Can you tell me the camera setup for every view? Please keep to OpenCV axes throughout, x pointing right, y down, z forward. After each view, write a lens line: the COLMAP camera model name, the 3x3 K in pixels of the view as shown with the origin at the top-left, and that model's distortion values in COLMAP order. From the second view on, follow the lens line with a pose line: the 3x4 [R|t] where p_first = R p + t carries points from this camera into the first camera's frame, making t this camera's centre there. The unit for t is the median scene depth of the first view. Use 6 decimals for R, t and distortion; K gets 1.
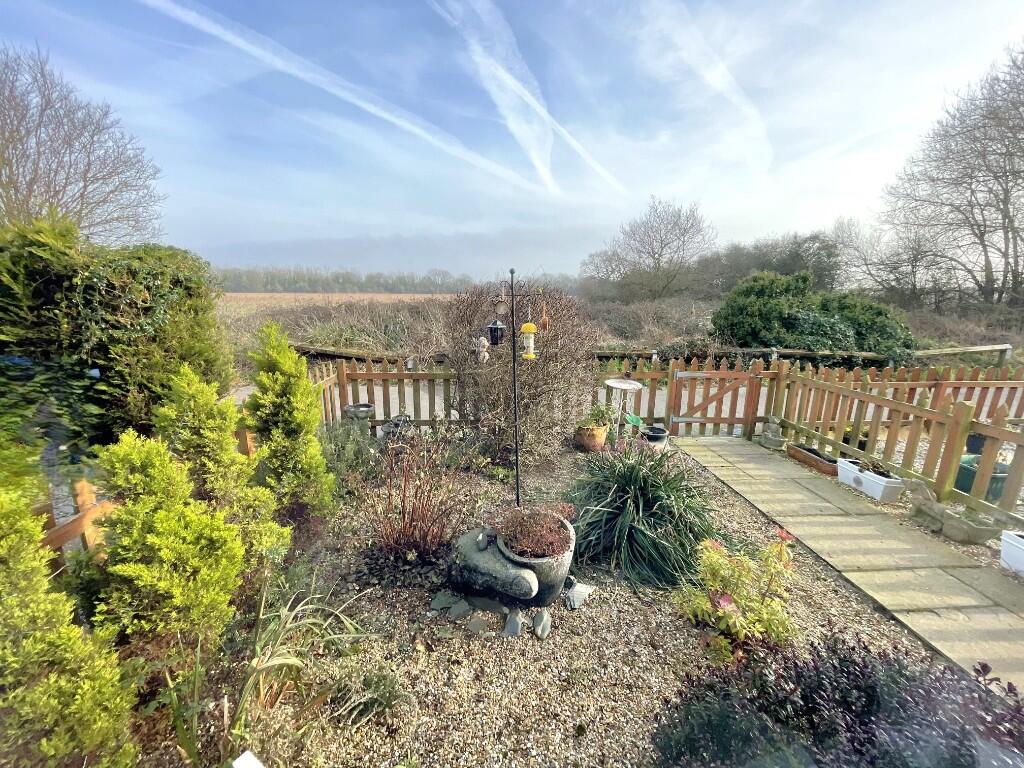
lens RADIAL K [[412.1, 0, 510.8], [0, 412.1, 386.3], [0, 0, 1]] dist [-0.001730, -0.000024]
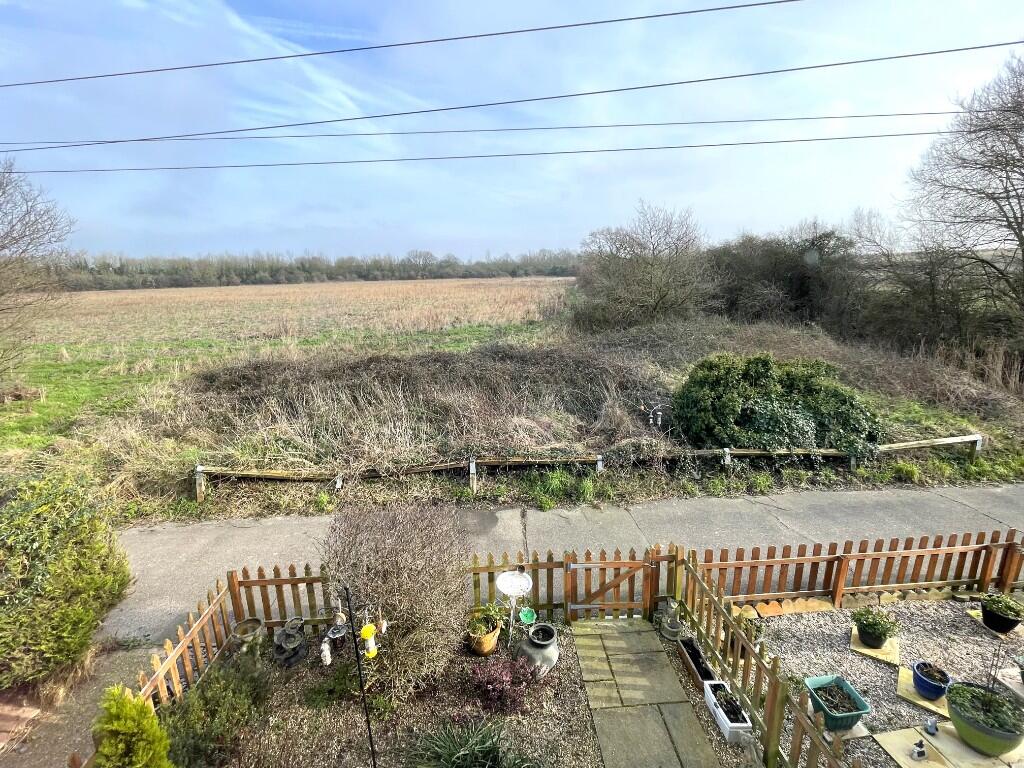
lens RADIAL K [[477.1, 0, 509.4], [0, 477.1, 386.1], [0, 0, 1]] dist [-0.001434, 0.000505]
pose [[0.999201, -0.039830, -0.003416, 0.113115], [0.039883, 0.999059, 0.017026, -0.200762], [0.002734, -0.017149, 0.999849, -0.060947]]
